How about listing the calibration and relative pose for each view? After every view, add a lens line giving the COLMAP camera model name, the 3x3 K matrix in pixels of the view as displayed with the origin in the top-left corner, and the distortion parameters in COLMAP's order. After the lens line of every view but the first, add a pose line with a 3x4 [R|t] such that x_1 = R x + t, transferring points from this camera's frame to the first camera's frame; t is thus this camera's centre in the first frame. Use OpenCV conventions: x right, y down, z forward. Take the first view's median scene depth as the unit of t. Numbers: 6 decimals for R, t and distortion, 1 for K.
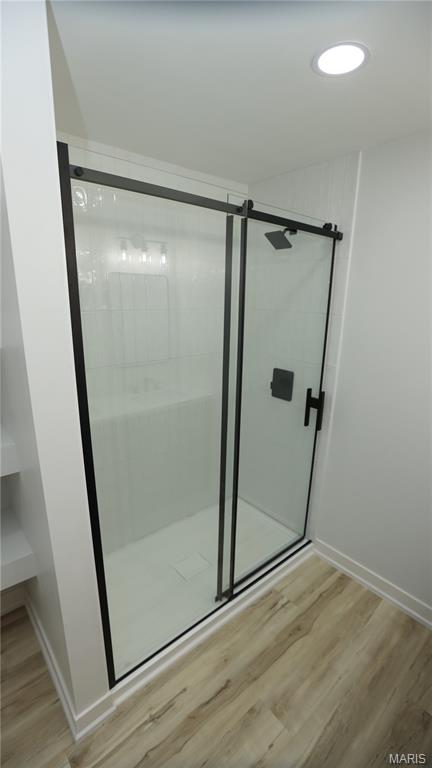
lens RADIAL K [[345.3, 0, 217.5], [0, 345.3, 392.8], [0, 0, 1]] dist [-0.051551, 0.019473]
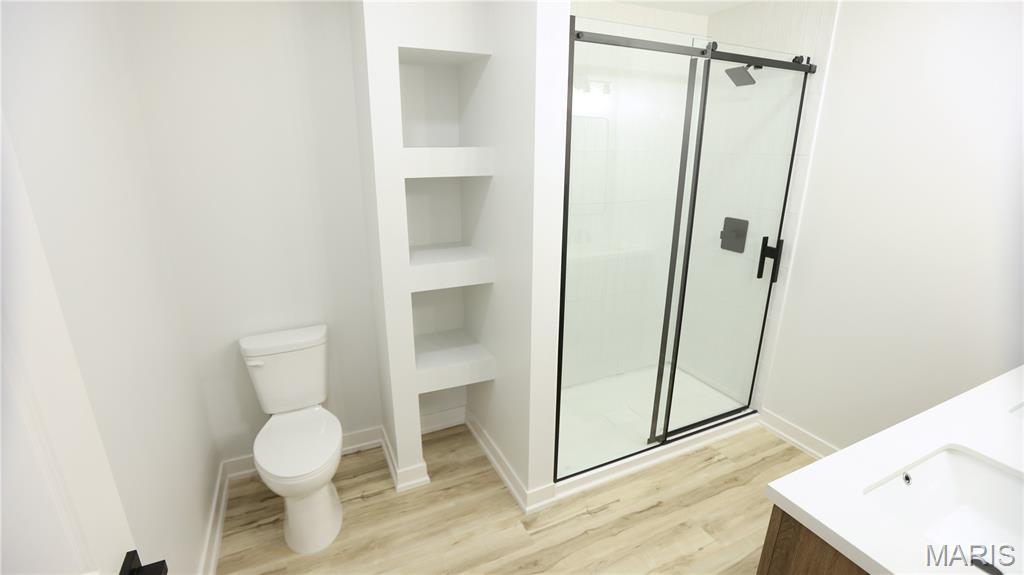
lens RADIAL K [[463.9, 0, 512.0], [0, 463.9, 287.5], [0, 0, 1]] dist [-0.047535, 0.015636]
pose [[0.964948, 0.064271, -0.254451, -0.082867], [-0.060262, 0.997905, 0.023527, 0.163802], [0.255431, -0.007369, 0.966799, -0.435251]]
